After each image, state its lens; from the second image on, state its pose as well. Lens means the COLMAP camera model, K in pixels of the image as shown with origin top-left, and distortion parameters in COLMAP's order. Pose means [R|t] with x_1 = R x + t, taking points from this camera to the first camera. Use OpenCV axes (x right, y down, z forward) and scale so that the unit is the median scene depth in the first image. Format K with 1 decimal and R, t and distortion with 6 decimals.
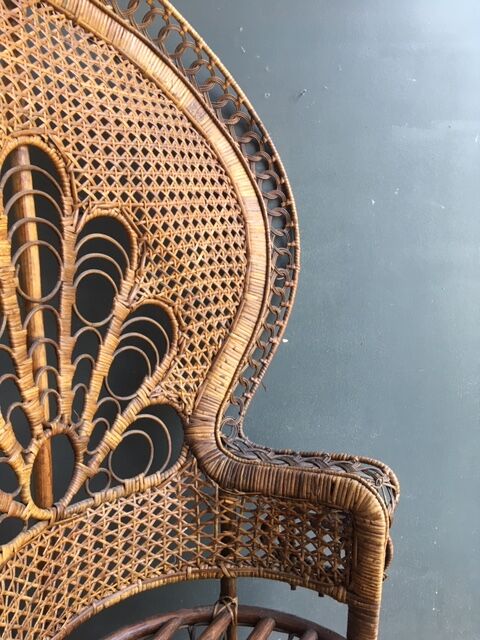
lens RADIAL K [[540.4, 0, 245.8], [0, 540.4, 316.5], [0, 0, 1]] dist [0.089709, -0.138750]
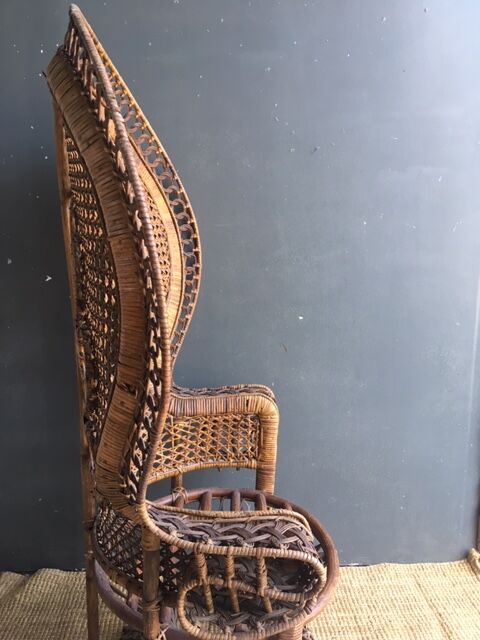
lens RADIAL K [[540.4, 0, 238.5], [0, 540.4, 321.5], [0, 0, 1]] dist [0.089709, -0.138750]
pose [[0.885544, -0.097439, 0.454222, -0.564998], [0.053234, 0.992599, 0.109146, -0.109024], [-0.461495, -0.072473, 0.884177, -0.410764]]
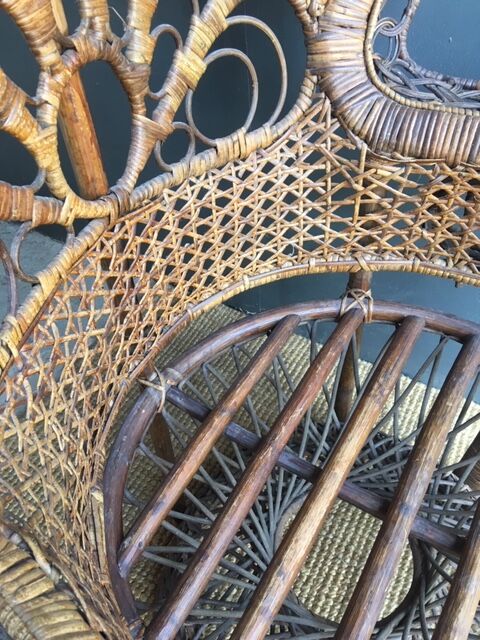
lens RADIAL K [[540.4, 0, 245.4], [0, 540.4, 317.8], [0, 0, 1]] dist [0.089709, -0.138750]
pose [[0.997015, 0.019406, -0.074731, -0.140620], [0.031549, 0.781014, 0.623717, 0.079392], [0.070470, -0.624212, 0.778070, 0.414586]]
